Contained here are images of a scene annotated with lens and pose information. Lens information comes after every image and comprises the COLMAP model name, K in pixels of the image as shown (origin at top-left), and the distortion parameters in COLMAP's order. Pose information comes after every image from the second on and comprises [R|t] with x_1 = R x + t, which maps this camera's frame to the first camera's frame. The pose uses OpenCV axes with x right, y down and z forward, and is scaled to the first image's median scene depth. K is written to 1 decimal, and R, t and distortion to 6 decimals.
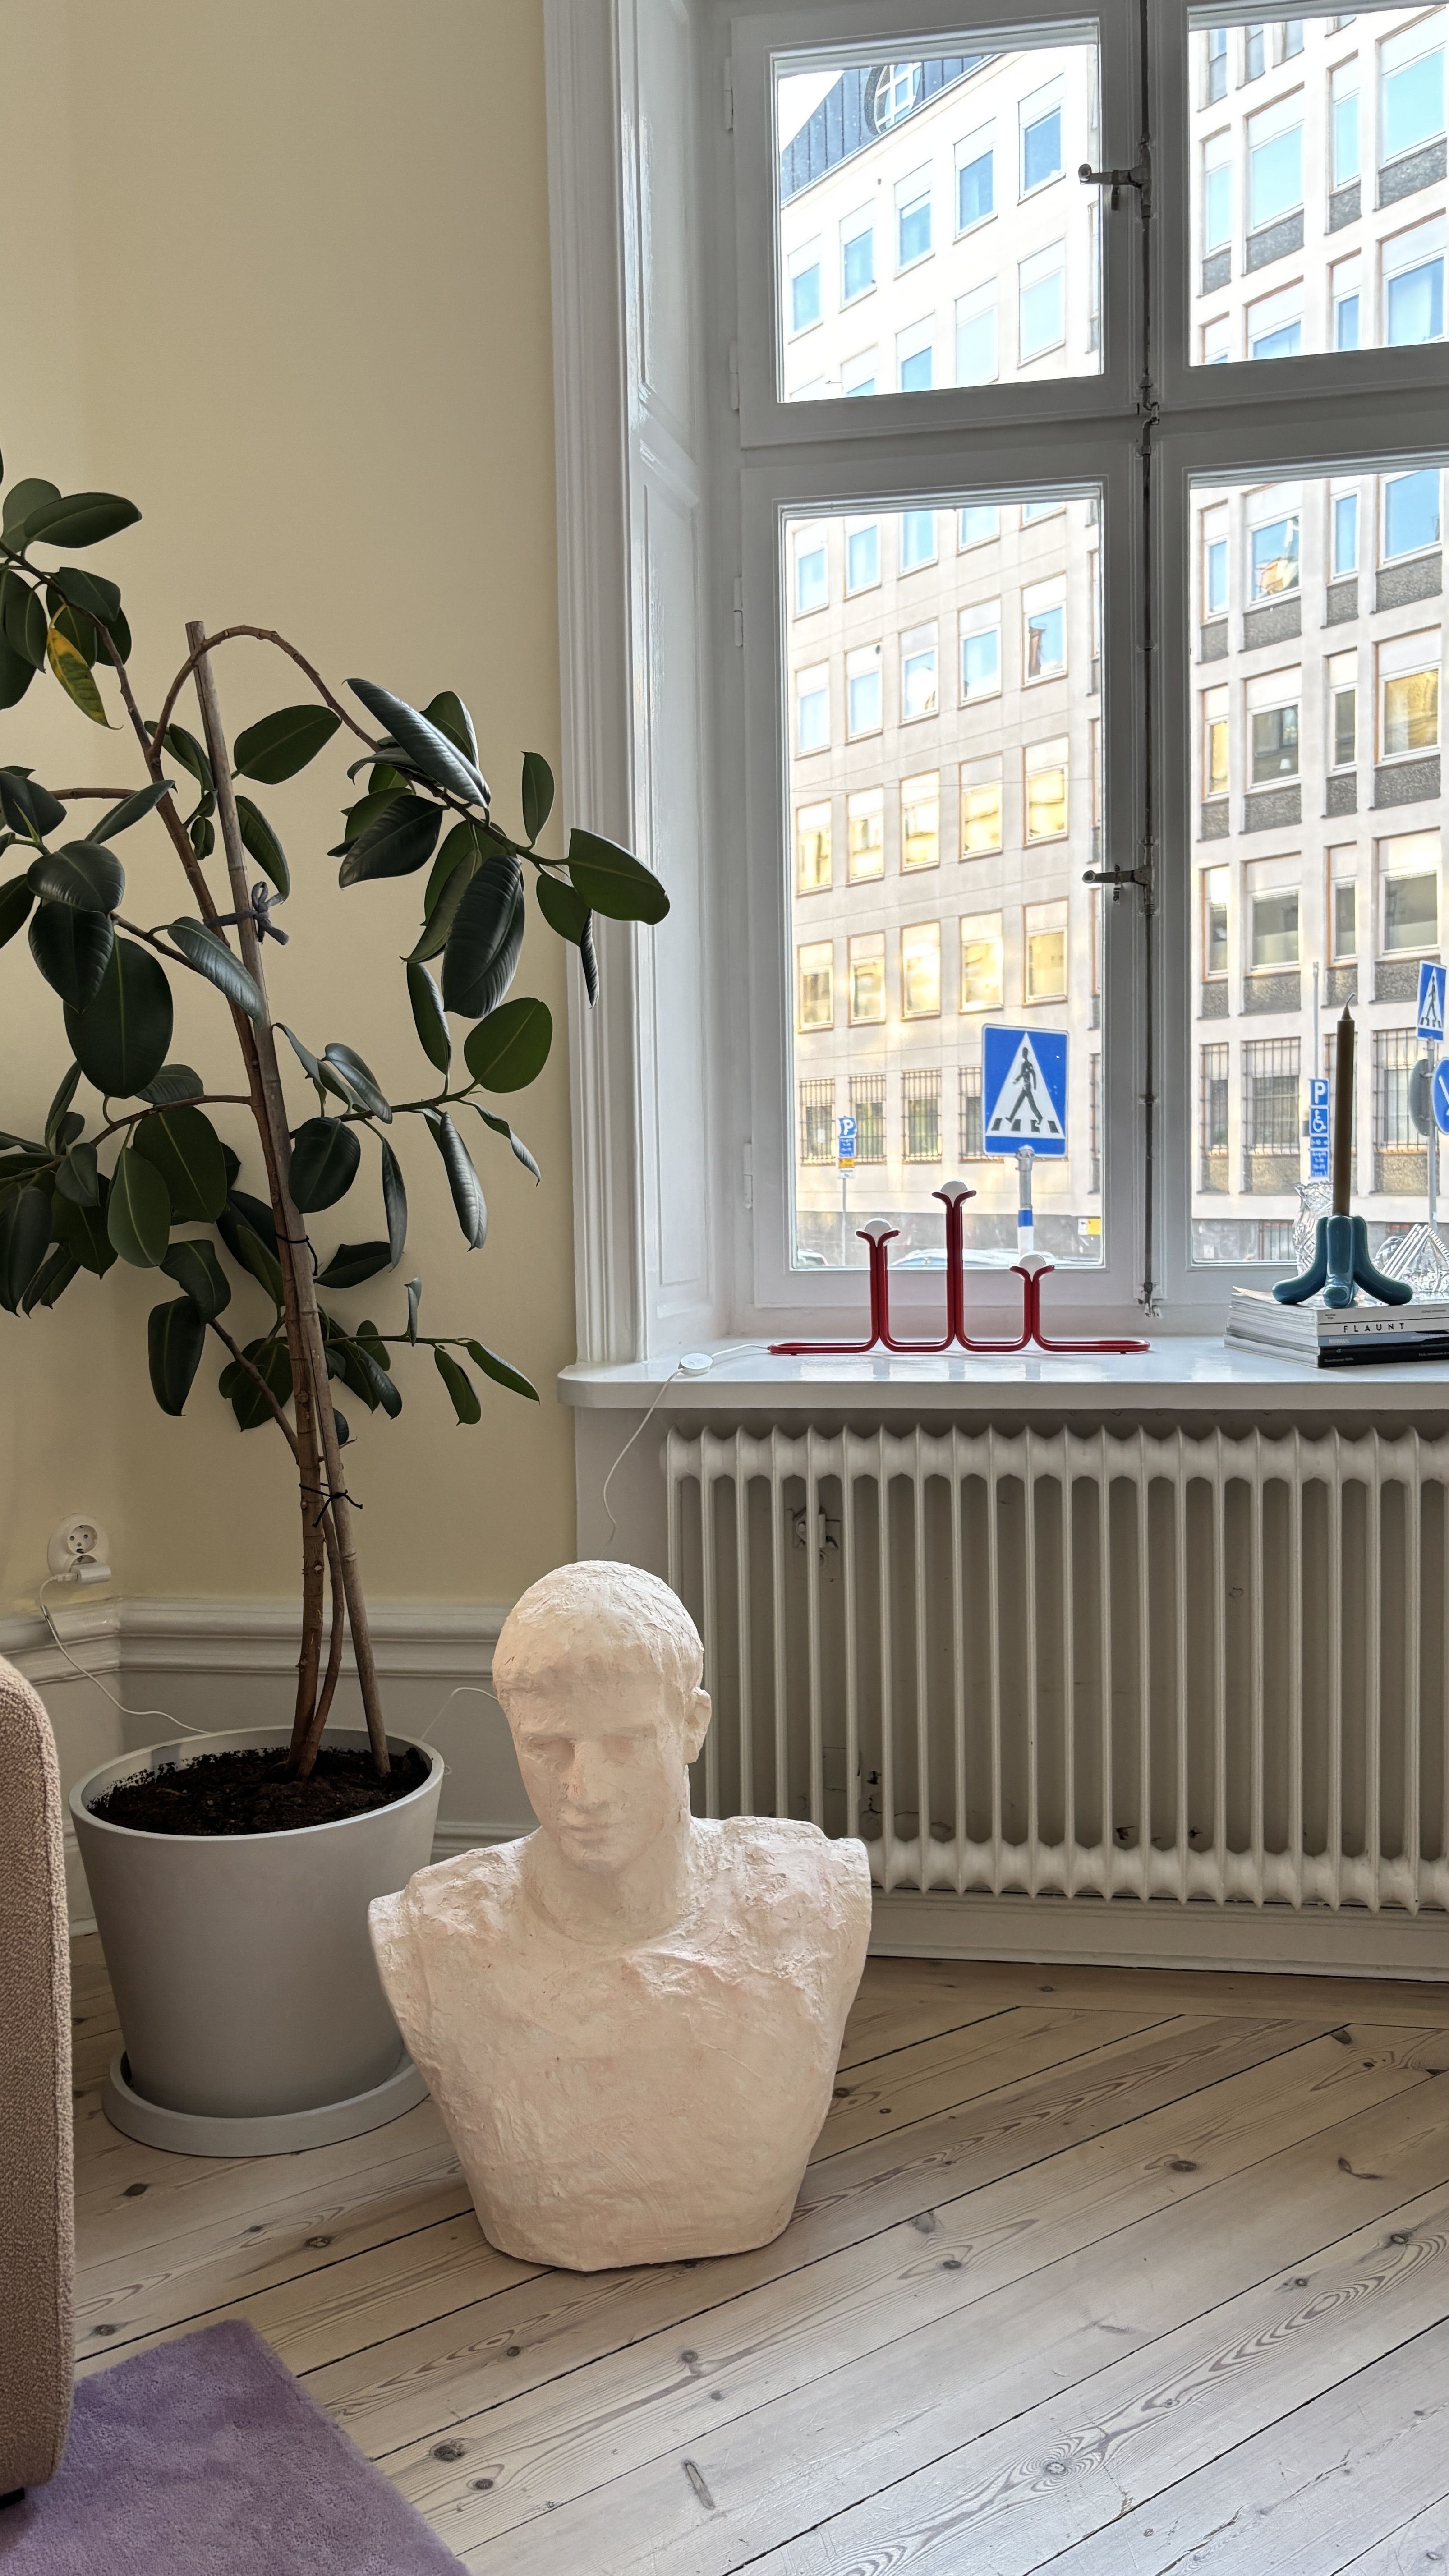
lens RADIAL K [[1987.0, 0, 707.8], [0, 1987.0, 1277.0], [0, 0, 1]] dist [0.011853, -0.005272]
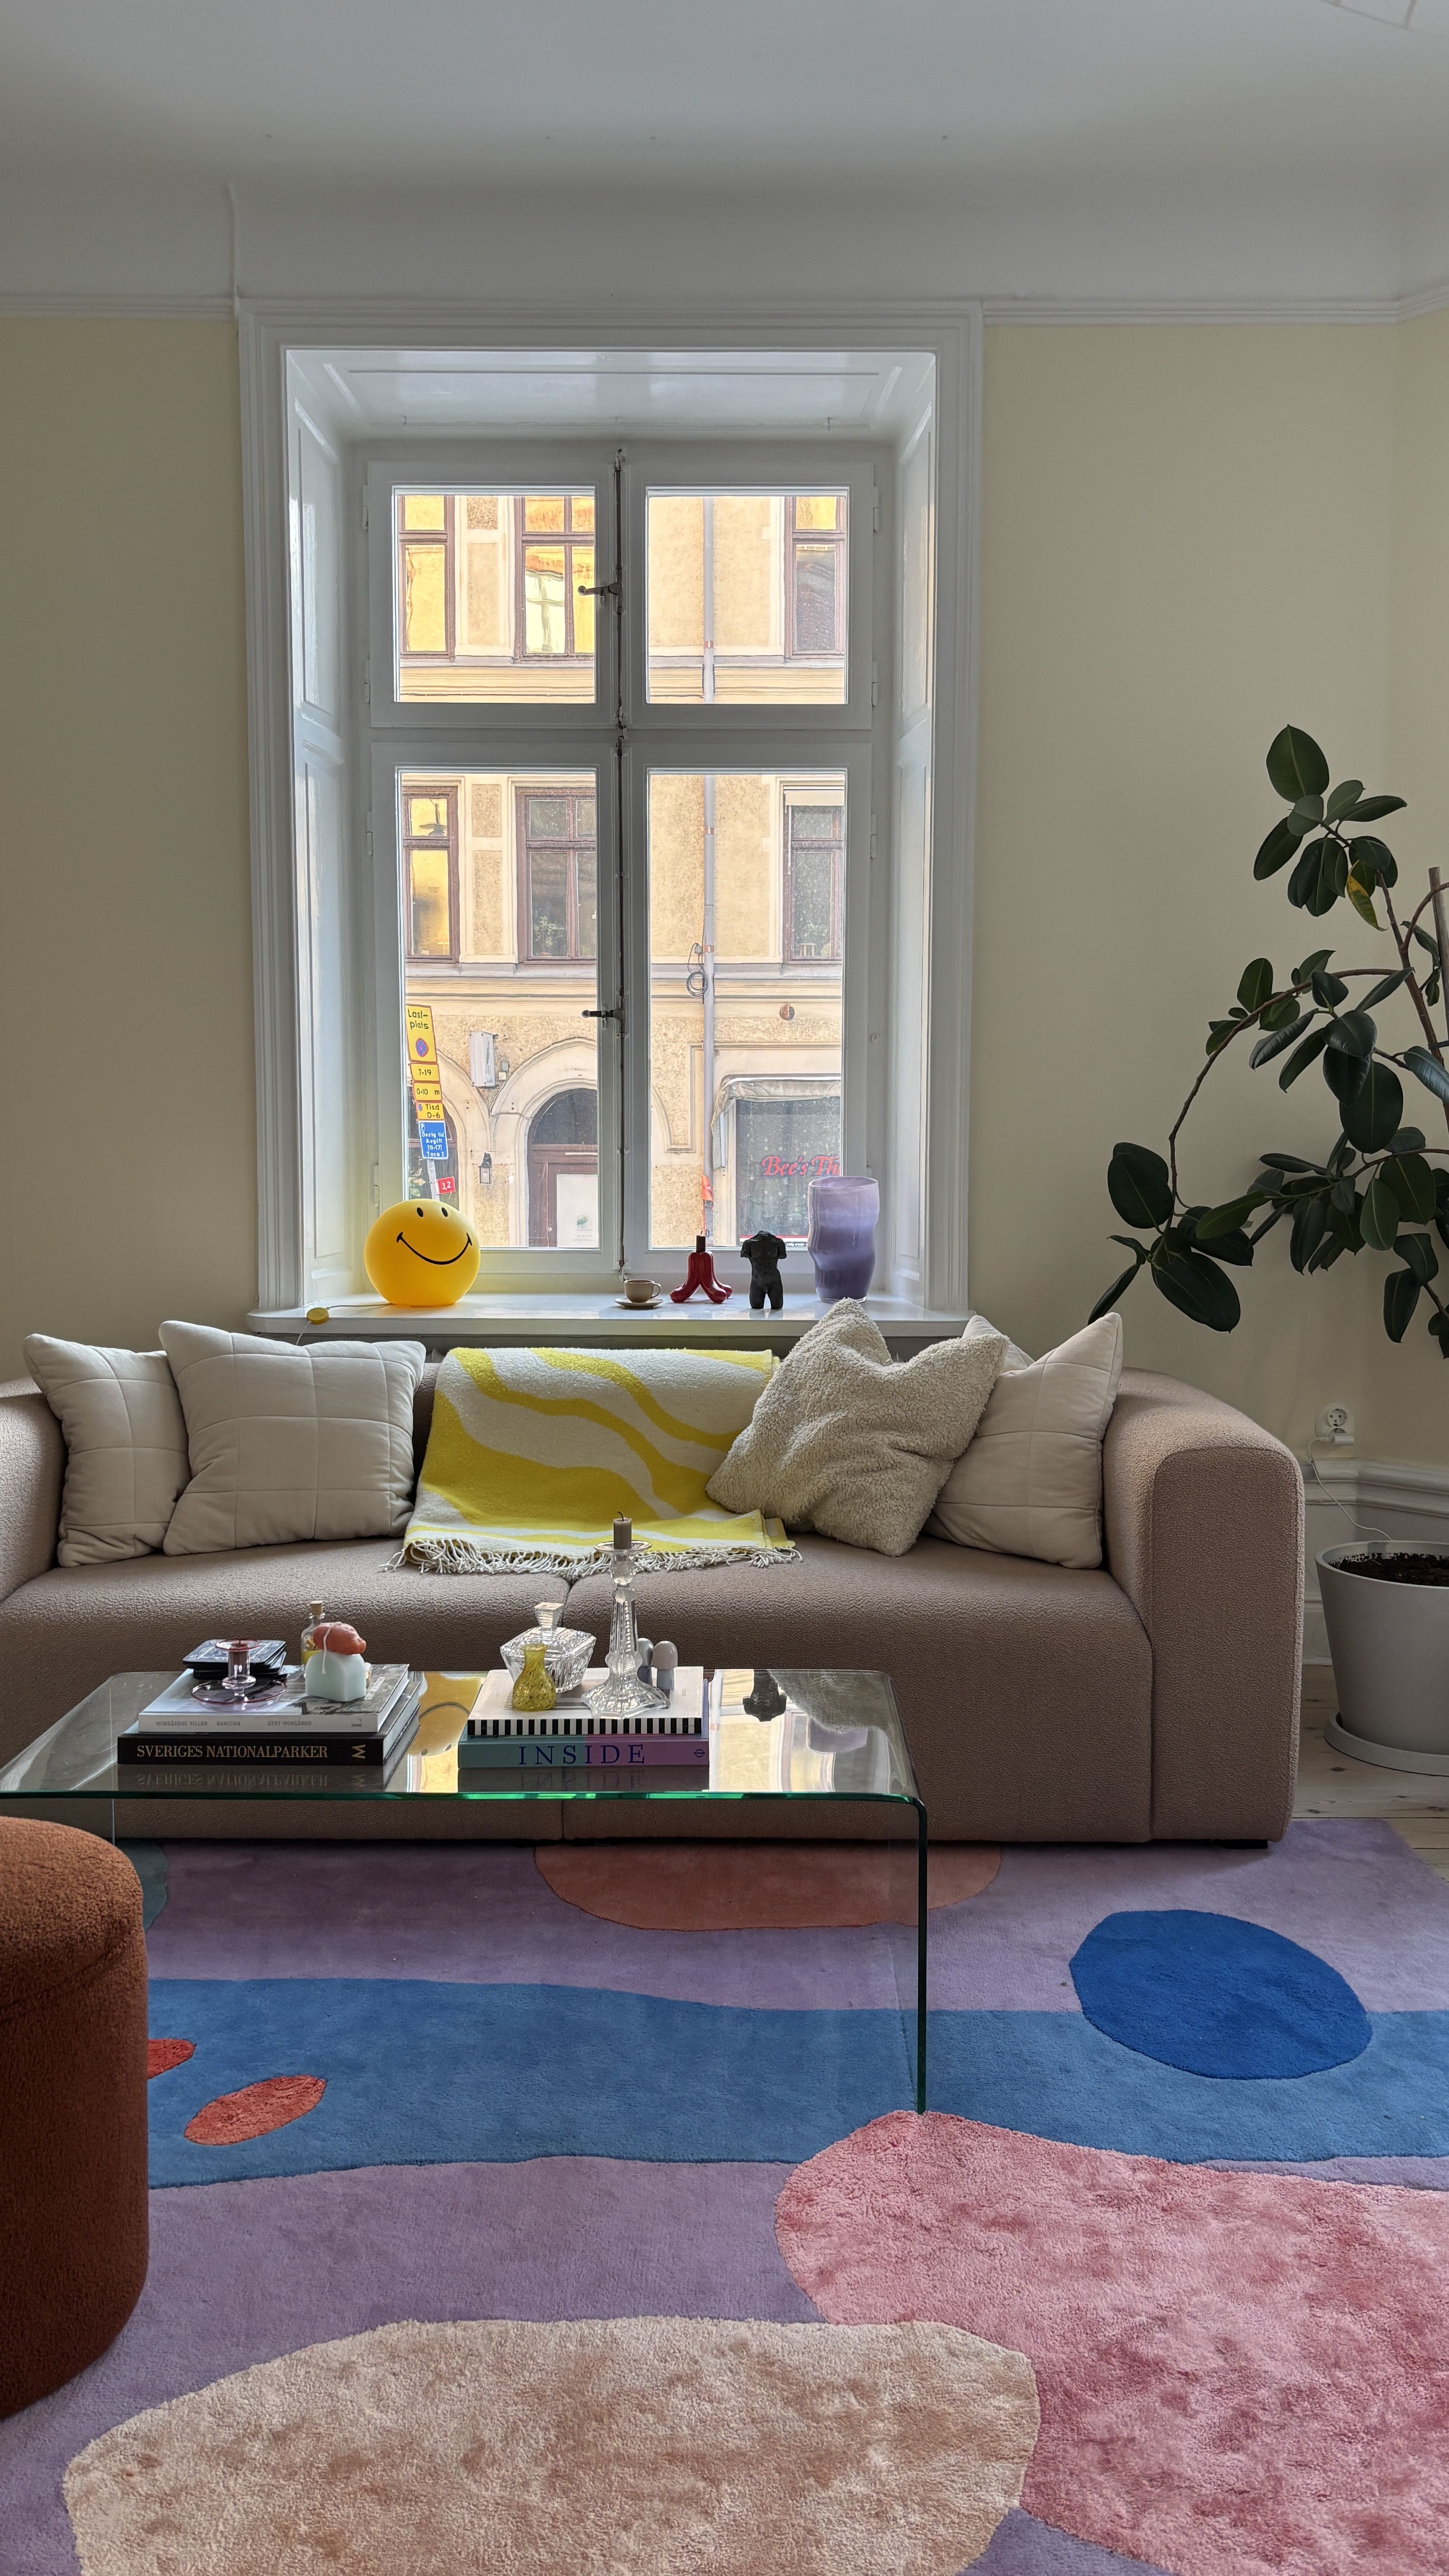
lens RADIAL K [[1987.0, 0, 712.3], [0, 1987.0, 1279.4], [0, 0, 1]] dist [0.011853, -0.005272]
pose [[0.804726, 0.065780, -0.589990, 0.257169], [-0.049842, 0.997819, 0.043268, -0.025527], [0.591550, -0.005413, 0.806250, -0.690488]]
